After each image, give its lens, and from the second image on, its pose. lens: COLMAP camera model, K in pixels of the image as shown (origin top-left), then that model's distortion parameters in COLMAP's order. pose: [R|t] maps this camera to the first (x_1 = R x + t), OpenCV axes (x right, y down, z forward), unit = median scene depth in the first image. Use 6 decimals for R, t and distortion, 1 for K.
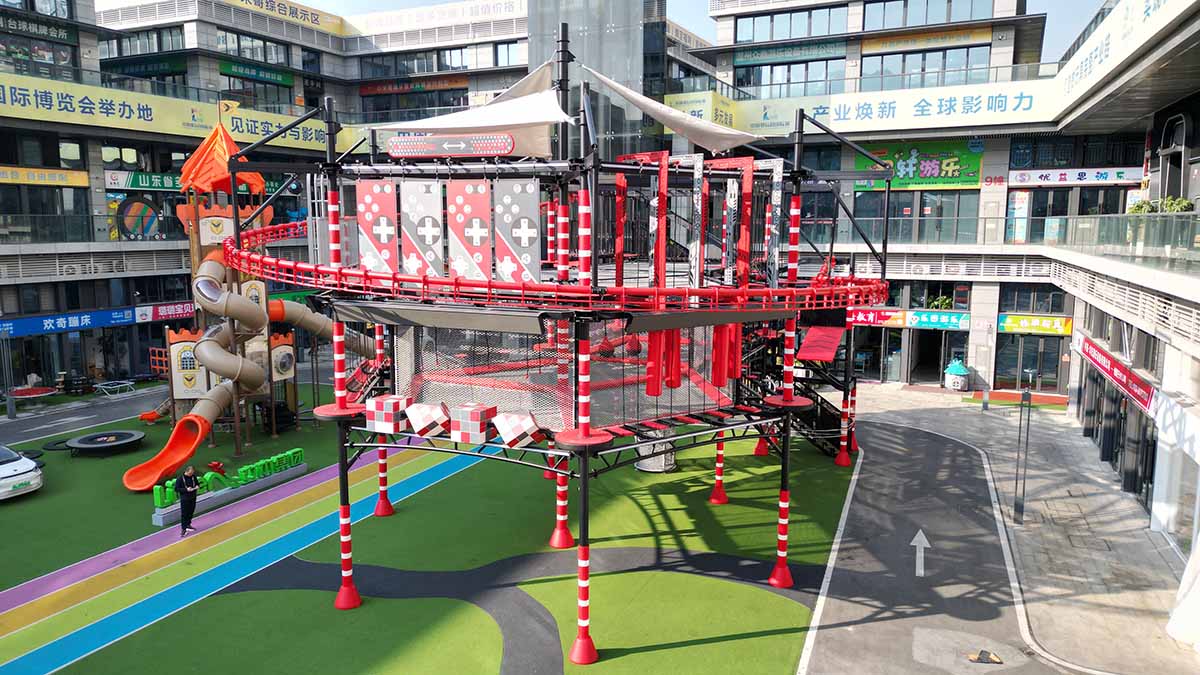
lens RADIAL K [[832.4, 0, 593.8], [0, 832.4, 342.9], [0, 0, 1]] dist [0.038964, 0.003070]
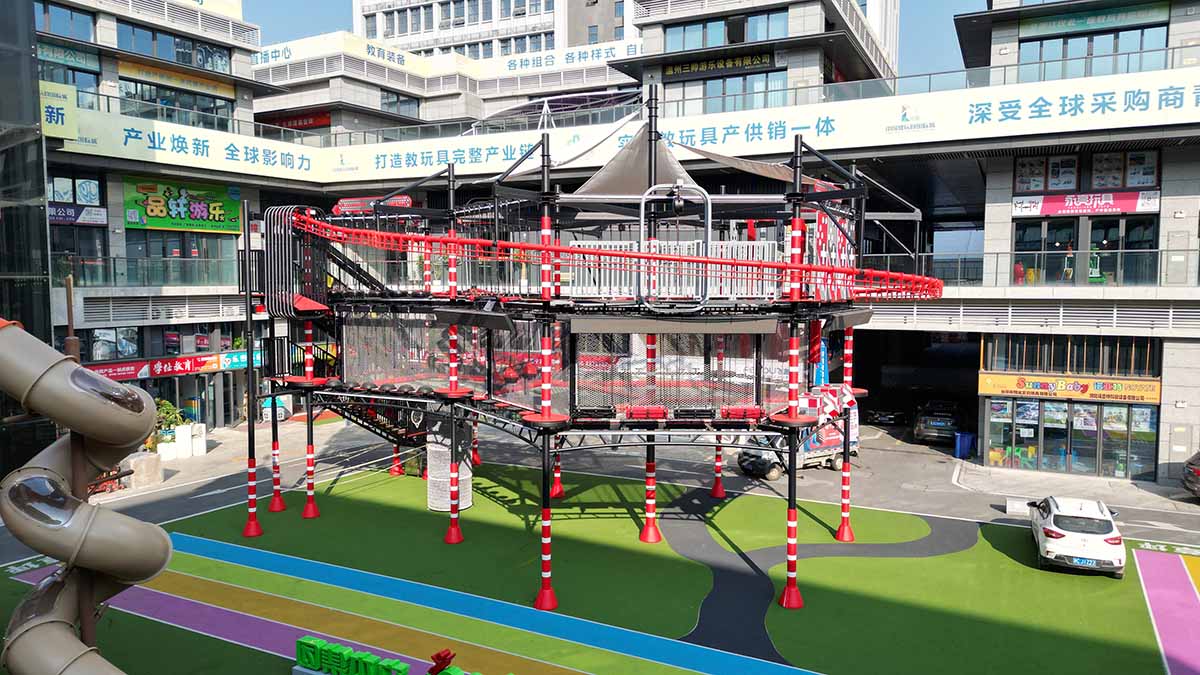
lens RADIAL K [[832.4, 0, 593.8], [0, 832.4, 342.9], [0, 0, 1]] dist [0.038964, 0.003070]
pose [[0.080117, -0.084052, 0.993235, -1.121394], [0.144177, 0.986937, 0.071889, -0.116239], [-0.986303, 0.137442, 0.091189, 0.947556]]
